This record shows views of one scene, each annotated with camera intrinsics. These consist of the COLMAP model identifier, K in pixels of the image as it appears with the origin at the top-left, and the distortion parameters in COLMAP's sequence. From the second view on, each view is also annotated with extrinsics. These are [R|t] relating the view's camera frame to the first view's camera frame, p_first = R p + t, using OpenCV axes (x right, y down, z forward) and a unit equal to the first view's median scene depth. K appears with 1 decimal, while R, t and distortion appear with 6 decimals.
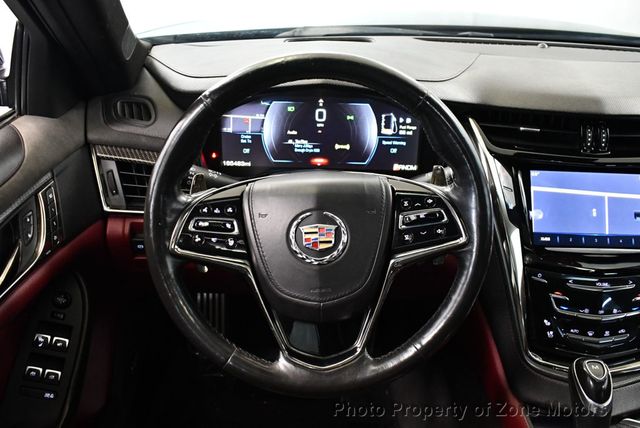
lens RADIAL K [[640.5, 0, 320.9], [0, 640.5, 215.4], [0, 0, 1]] dist [-0.098551, 0.000000]
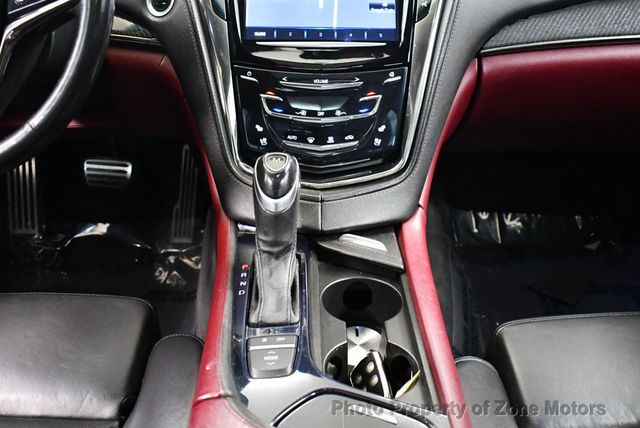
lens RADIAL K [[640.5, 0, 320.7], [0, 640.5, 215.0], [0, 0, 1]] dist [-0.098551, 0.000000]
pose [[0.999261, -0.025850, 0.028436, 0.403358], [0.023220, 0.995743, 0.089206, 0.206577], [-0.030621, -0.088479, 0.995607, 0.110749]]
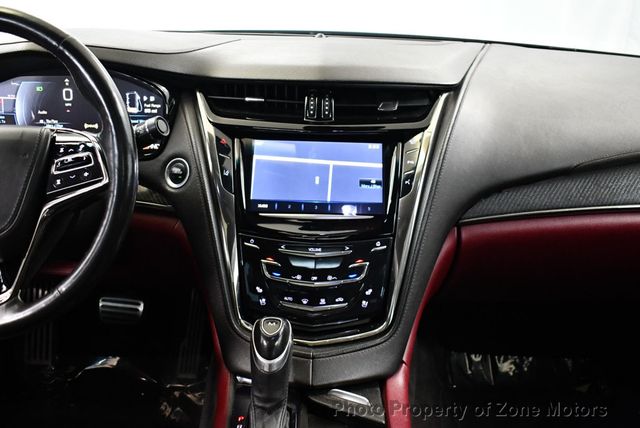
lens RADIAL K [[640.5, 0, 321.1], [0, 640.5, 213.0], [0, 0, 1]] dist [-0.098551, 0.000000]
pose [[0.999904, -0.001946, 0.013707, 0.428427], [0.003293, 0.995086, -0.098962, 0.146184], [-0.013448, 0.098998, 0.994997, 0.008421]]
